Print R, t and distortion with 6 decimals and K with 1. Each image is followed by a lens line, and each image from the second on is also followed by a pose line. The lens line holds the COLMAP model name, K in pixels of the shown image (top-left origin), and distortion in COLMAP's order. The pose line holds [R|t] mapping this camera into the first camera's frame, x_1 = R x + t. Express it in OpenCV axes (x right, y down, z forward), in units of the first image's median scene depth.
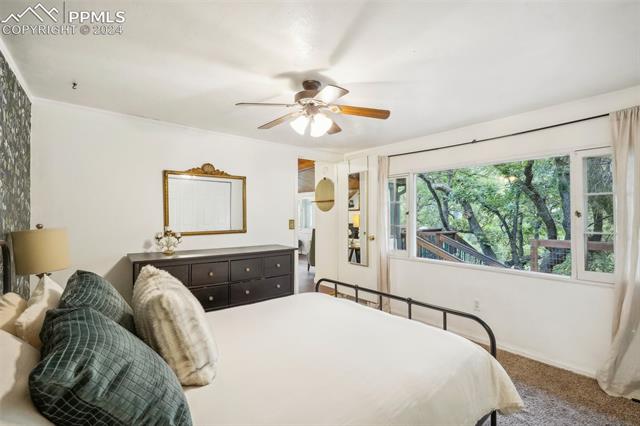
lens RADIAL K [[288.2, 0, 319.5], [0, 288.2, 217.7], [0, 0, 1]] dist [-0.001072, -0.000069]
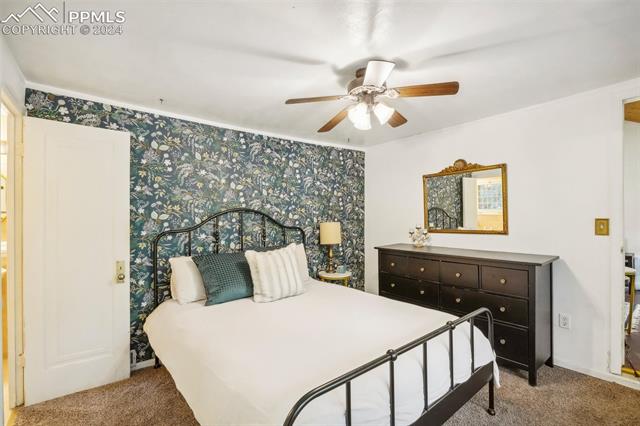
lens RADIAL K [[288.2, 0, 319.5], [0, 288.2, 217.7], [0, 0, 1]] dist [-0.001072, -0.000069]
pose [[0.006298, -0.001825, -0.999978, 0.720475], [0.002542, 0.999995, -0.001809, 0.008318], [0.999977, -0.002531, 0.006303, 0.667866]]
